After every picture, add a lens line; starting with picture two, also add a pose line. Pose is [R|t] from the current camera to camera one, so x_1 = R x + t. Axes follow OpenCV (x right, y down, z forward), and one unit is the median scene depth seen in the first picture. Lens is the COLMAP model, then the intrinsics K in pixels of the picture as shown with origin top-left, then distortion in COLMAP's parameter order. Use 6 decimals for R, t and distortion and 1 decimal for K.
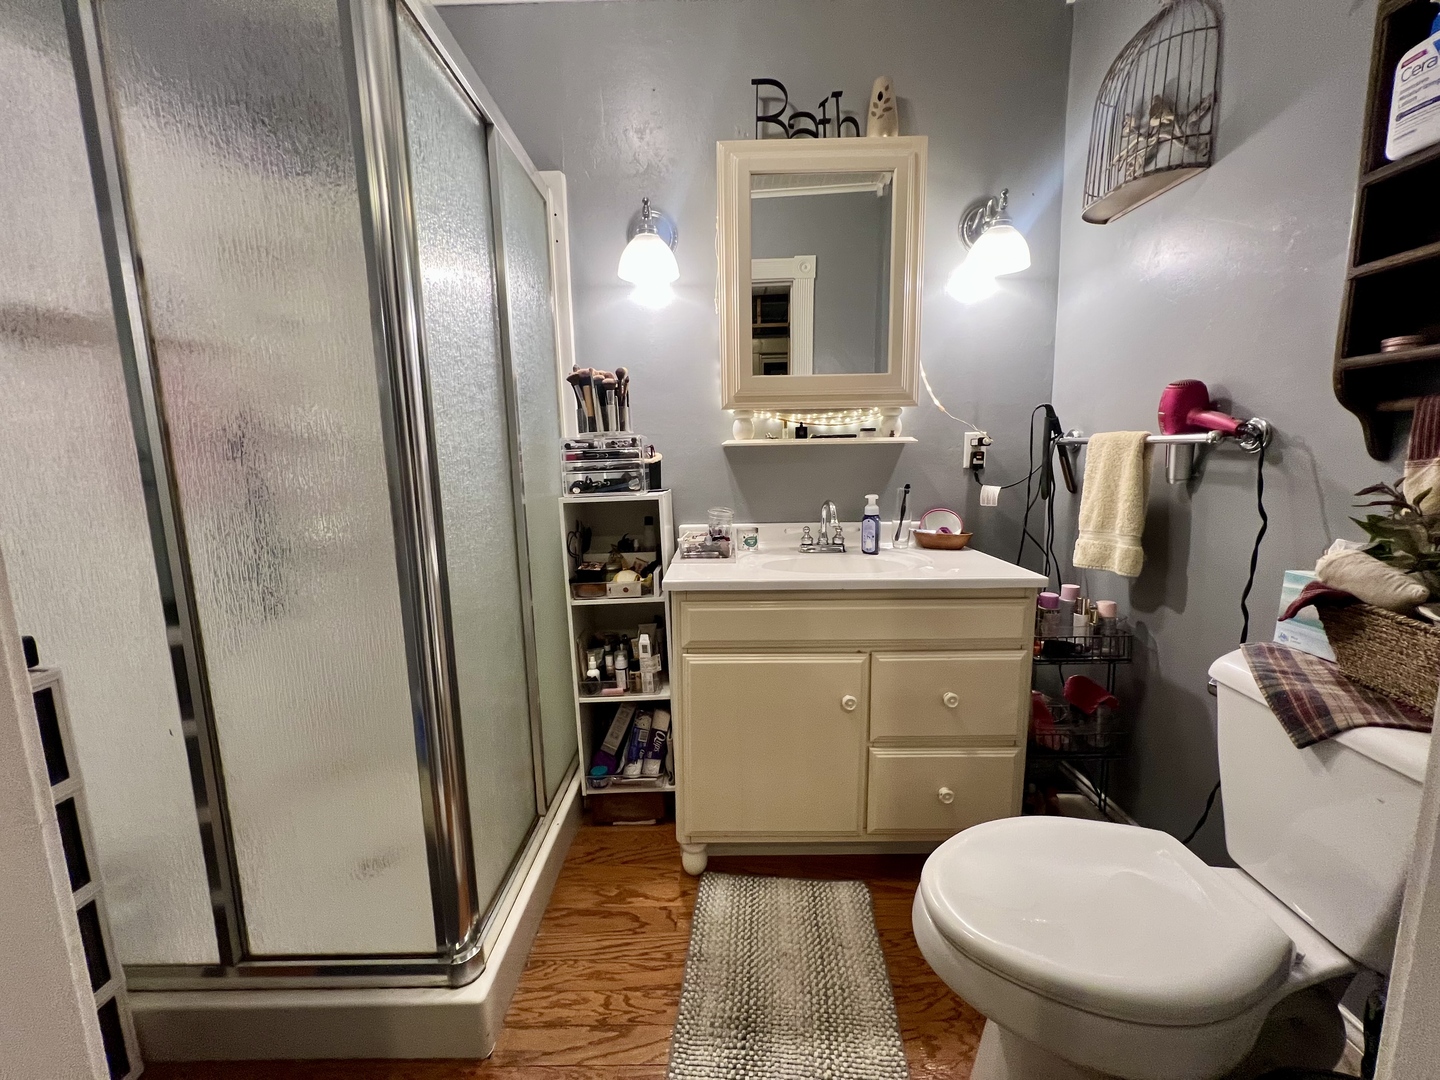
lens RADIAL K [[576.7, 0, 721.5], [0, 576.7, 540.8], [0, 0, 1]] dist [-0.003093, 0.000286]
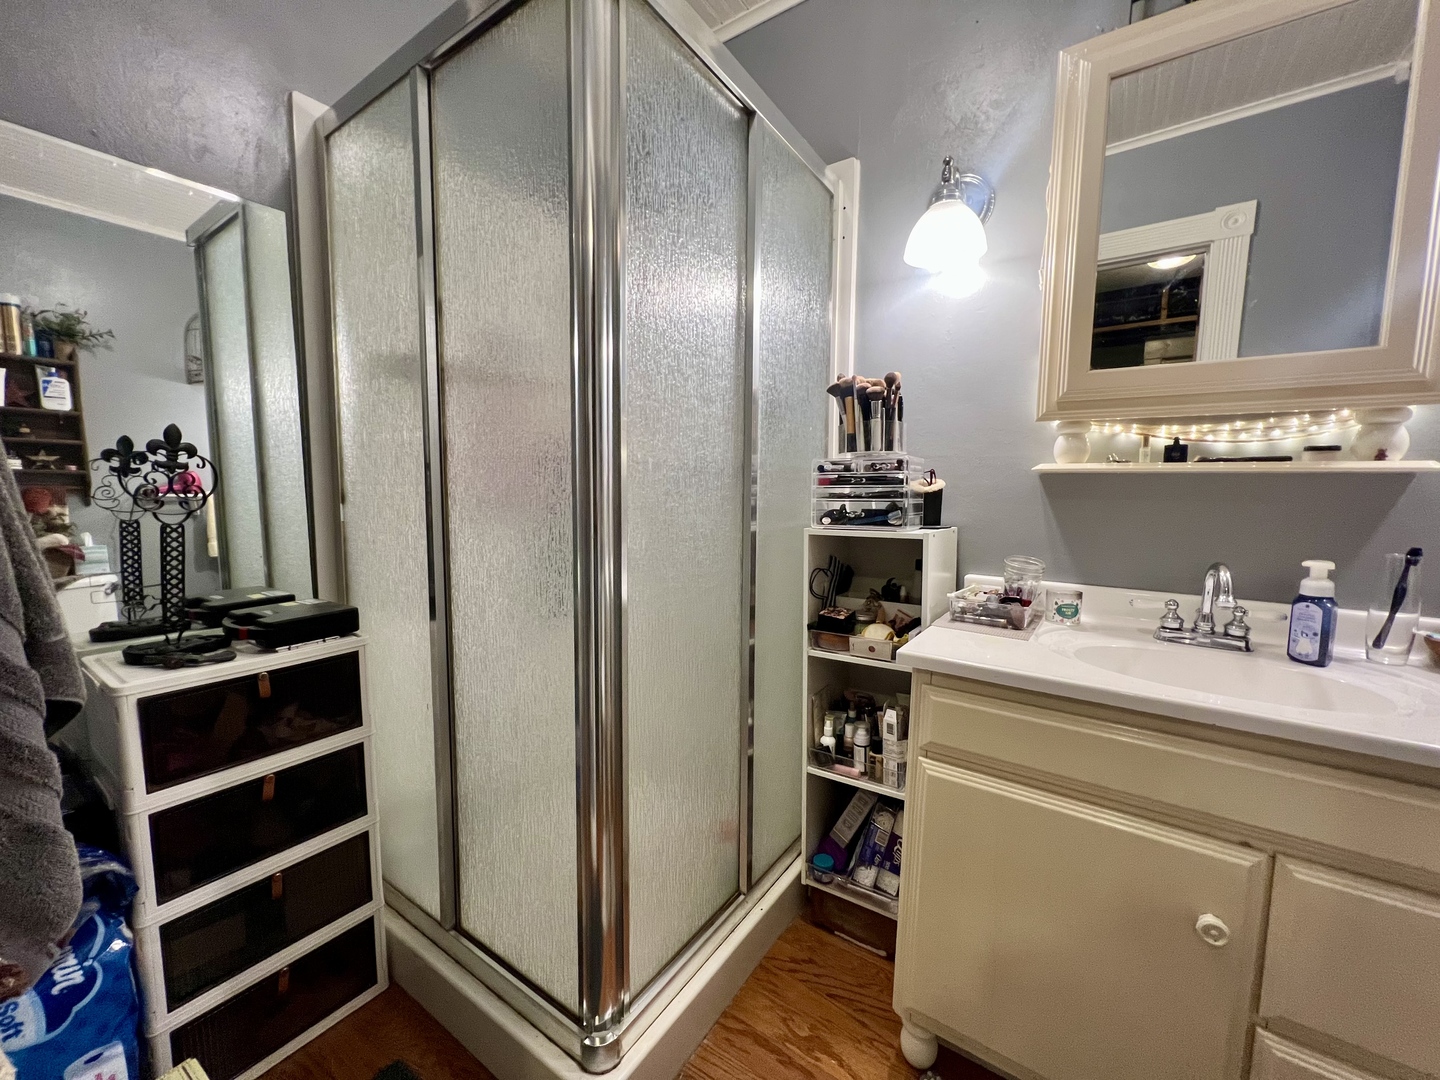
lens RADIAL K [[576.7, 0, 721.5], [0, 576.7, 540.8], [0, 0, 1]] dist [-0.003093, 0.000286]
pose [[0.827689, 0.081863, -0.555184, 0.088329], [-0.109827, 0.993802, -0.017195, -0.025654], [0.550335, 0.075206, 0.831550, 0.206850]]
